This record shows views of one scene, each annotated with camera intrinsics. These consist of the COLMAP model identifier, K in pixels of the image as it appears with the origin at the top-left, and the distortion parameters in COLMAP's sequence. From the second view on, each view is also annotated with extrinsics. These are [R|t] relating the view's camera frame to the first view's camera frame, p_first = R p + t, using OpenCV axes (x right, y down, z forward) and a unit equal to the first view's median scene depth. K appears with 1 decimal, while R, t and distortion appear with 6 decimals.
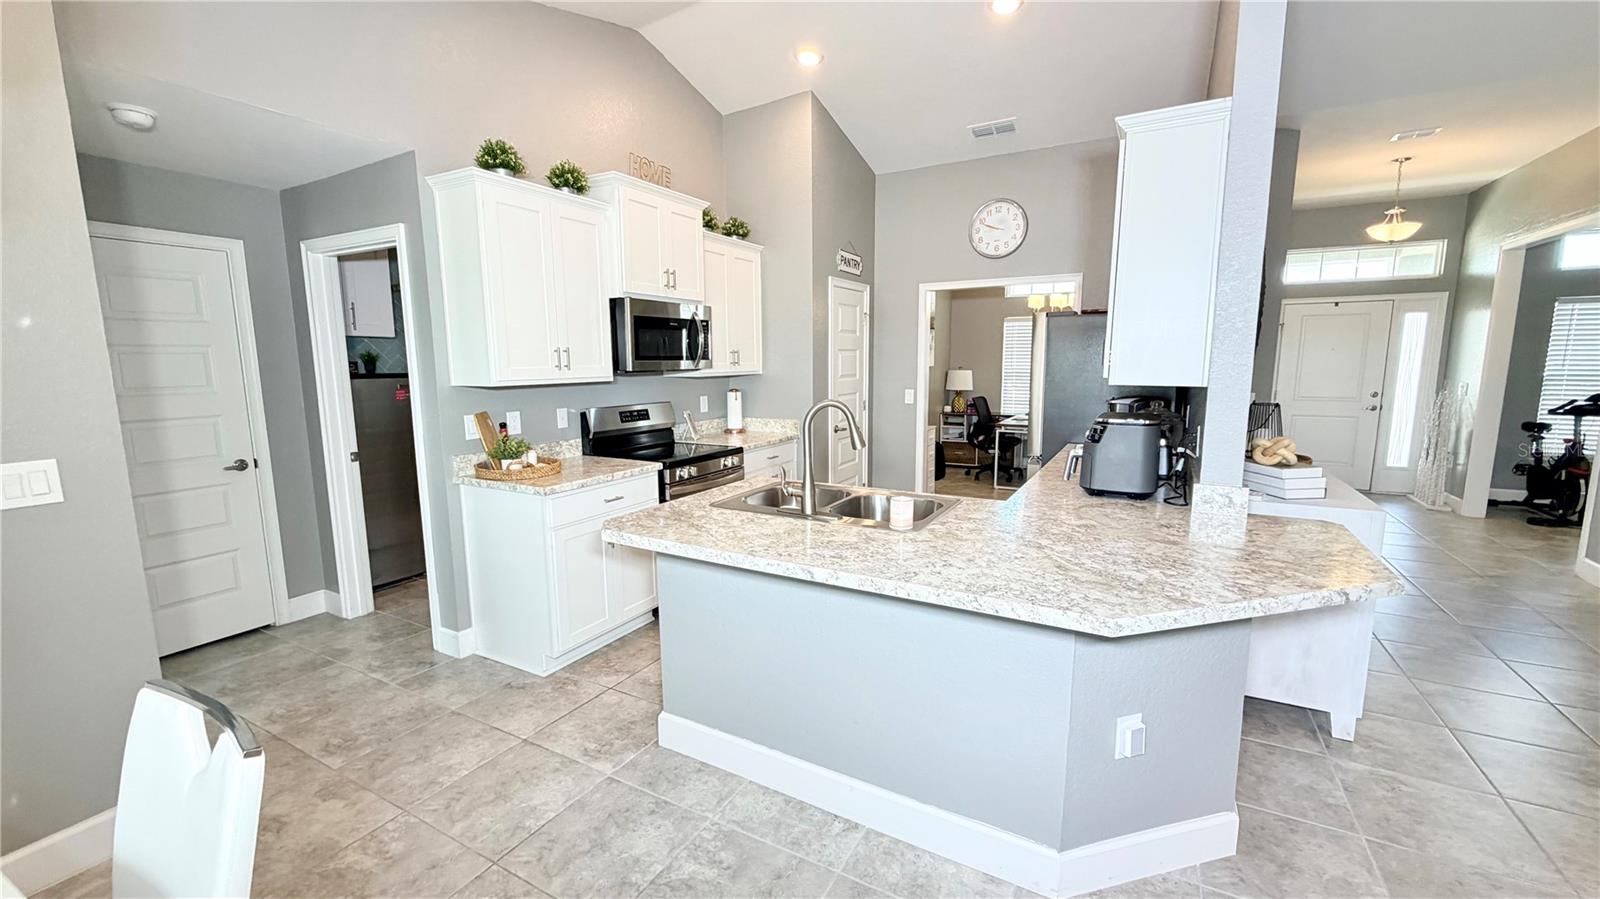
lens RADIAL K [[636.1, 0, 799.0], [0, 636.1, 451.7], [0, 0, 1]] dist [0.000652, 0.000013]
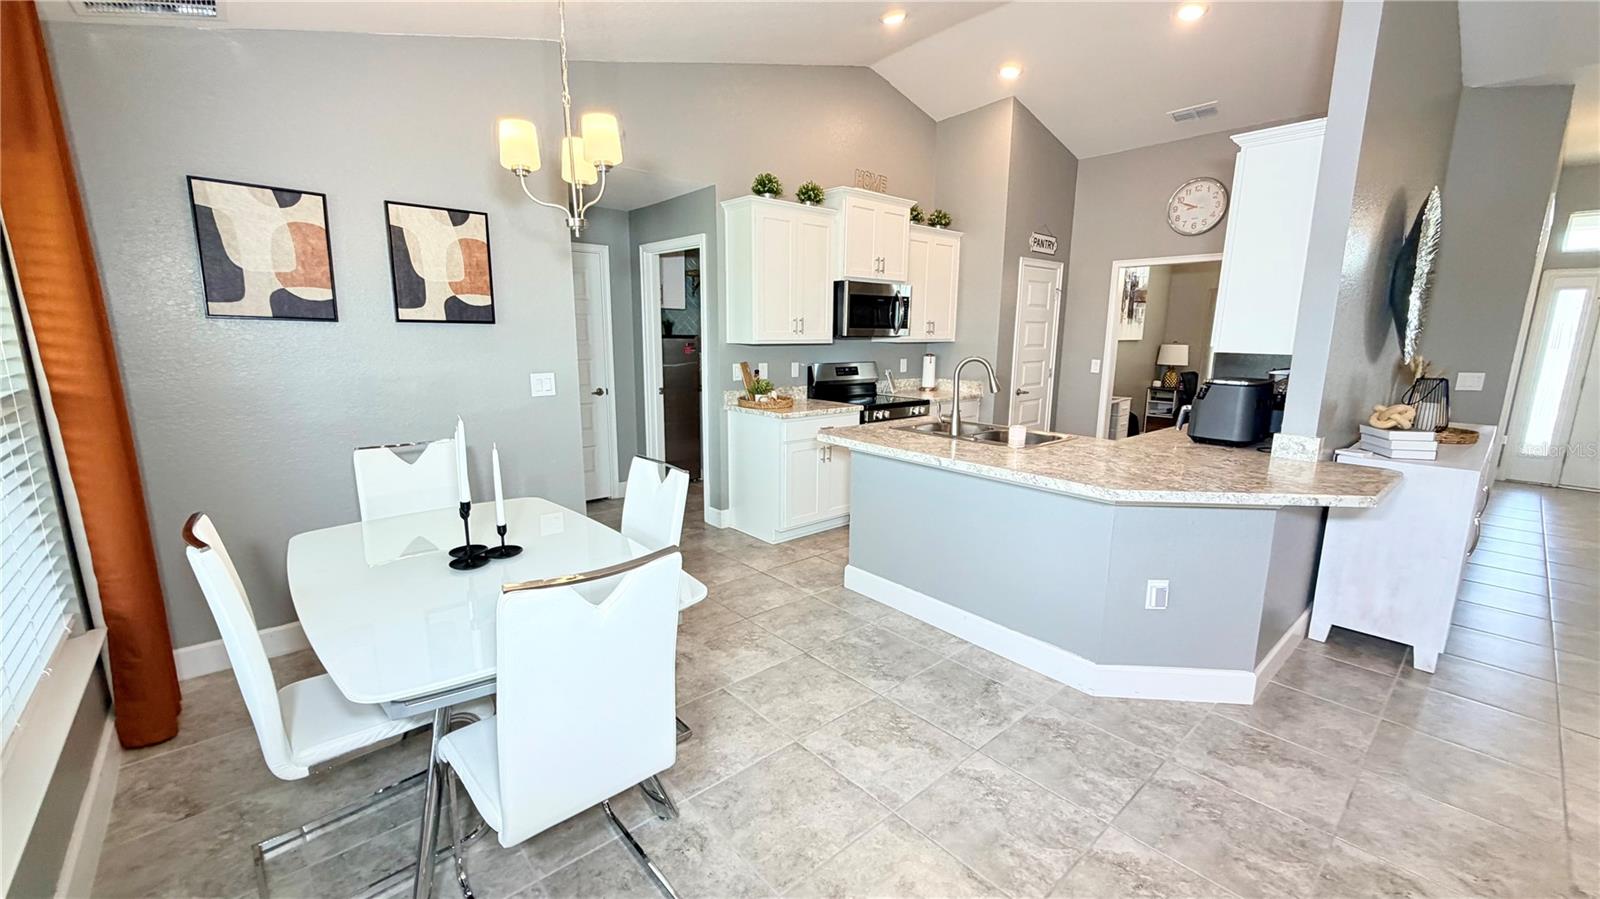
lens RADIAL K [[636.1, 0, 799.0], [0, 636.1, 451.7], [0, 0, 1]] dist [0.000652, 0.000013]
pose [[0.942093, 0.078093, -0.326133, 0.102754], [-0.063703, 0.996475, 0.054591, 0.051053], [0.329246, -0.030654, 0.943746, -0.314994]]
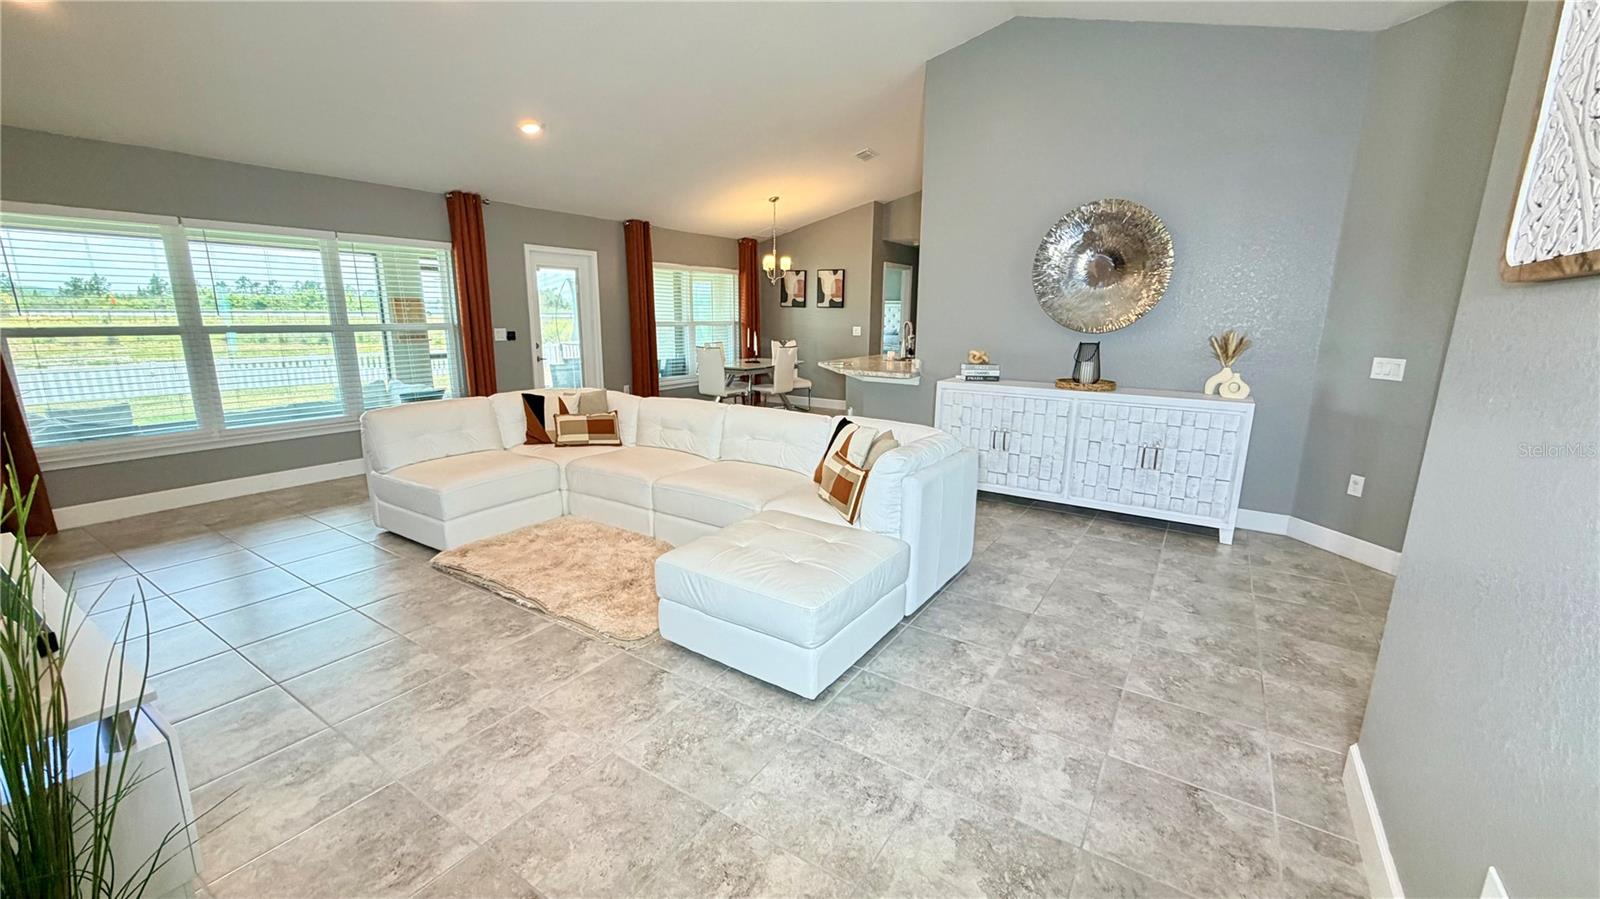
lens RADIAL K [[638.8, 0, 795.3], [0, 638.8, 450.7], [0, 0, 1]] dist [0.000257, -0.000187]
pose [[-0.077636, 0.220663, -0.972255, 2.106785], [-0.154854, 0.960694, 0.230405, -0.069571], [0.984882, 0.168446, -0.040414, 0.448043]]
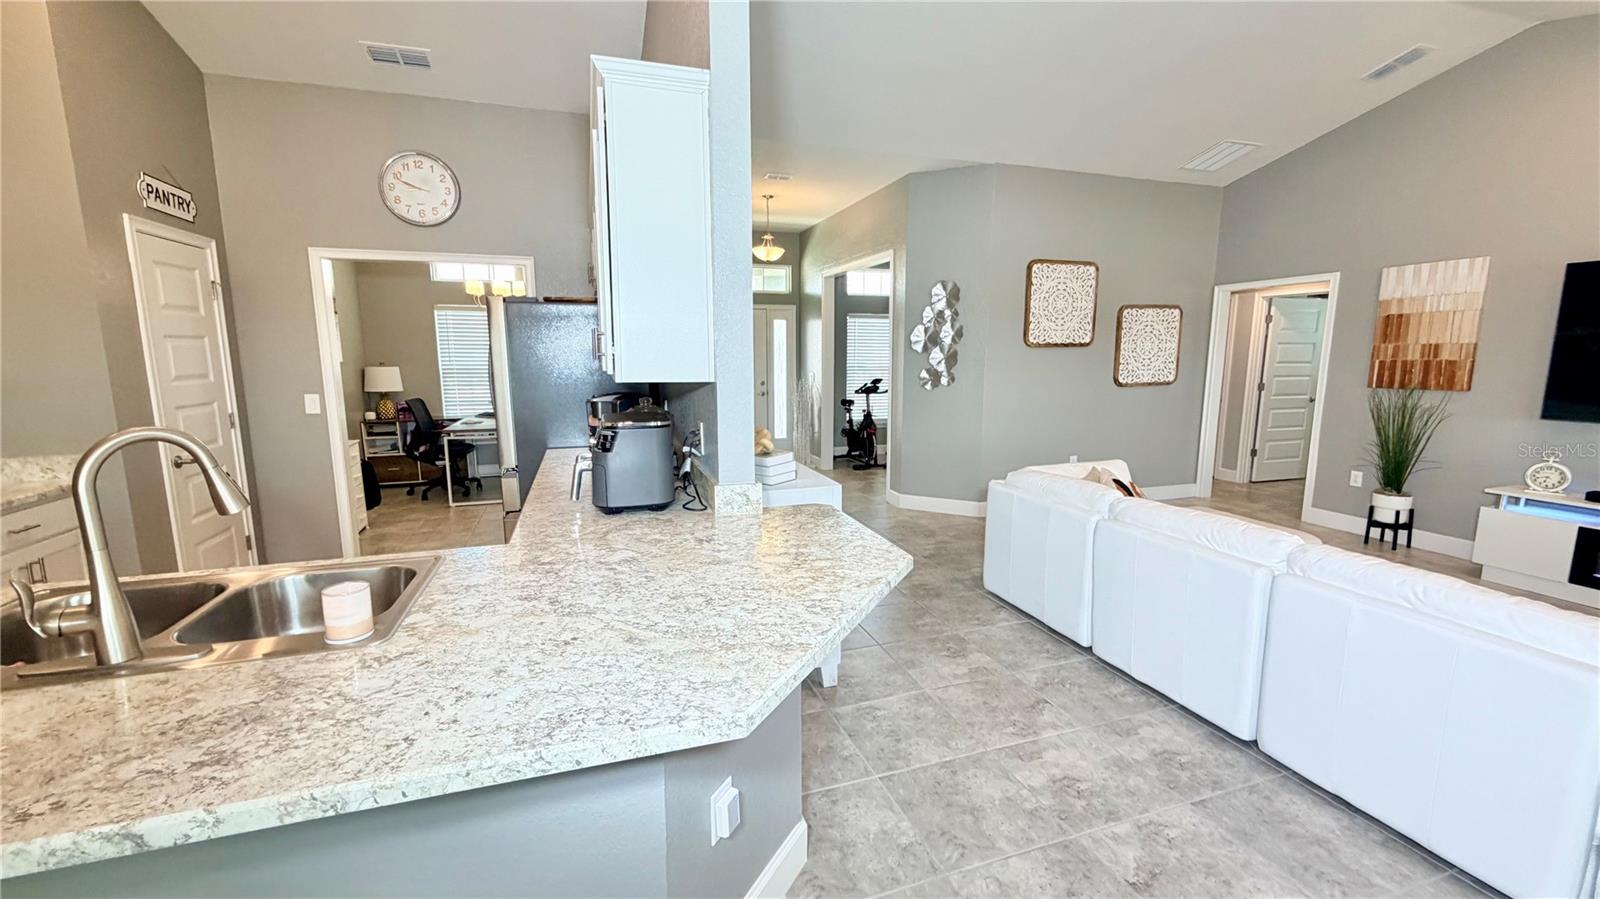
lens RADIAL K [[636.1, 0, 799.0], [0, 636.1, 451.7], [0, 0, 1]] dist [0.000652, 0.000013]
pose [[0.672361, -0.106782, 0.732481, 0.016929], [0.101820, 0.993476, 0.051367, -0.023267], [-0.733187, 0.040044, 0.678847, 0.180580]]
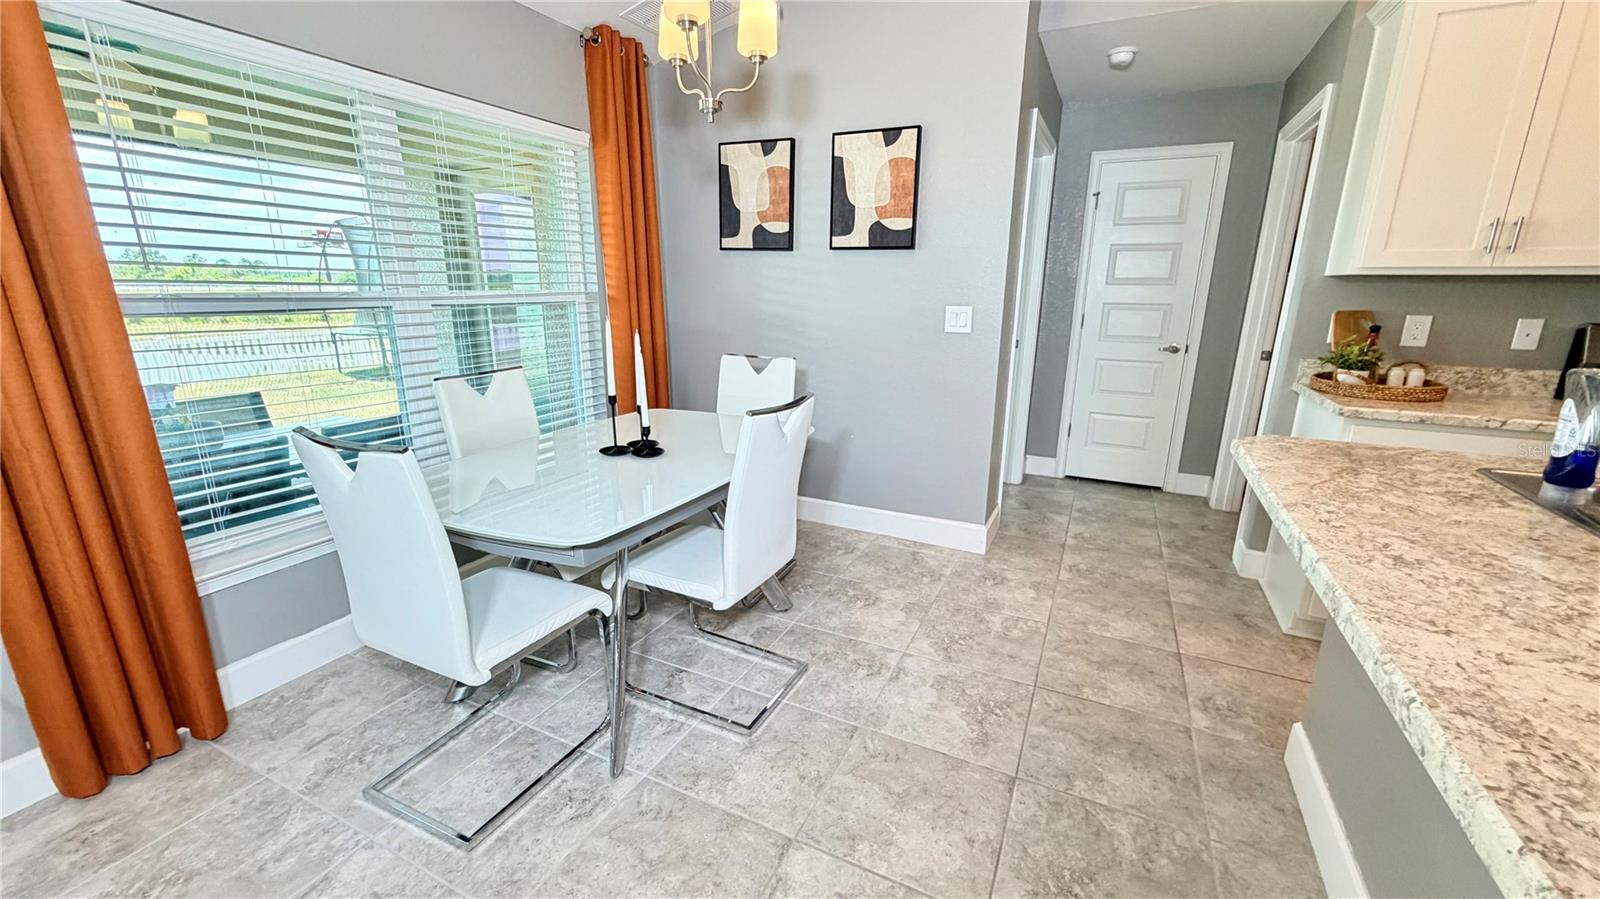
lens RADIAL K [[636.1, 0, 799.0], [0, 636.1, 451.7], [0, 0, 1]] dist [0.000652, 0.000013]
pose [[0.052529, 0.263109, -0.963335, 0.270519], [-0.152866, 0.955416, 0.252610, 0.012215], [0.986850, 0.133992, 0.090407, 0.235776]]
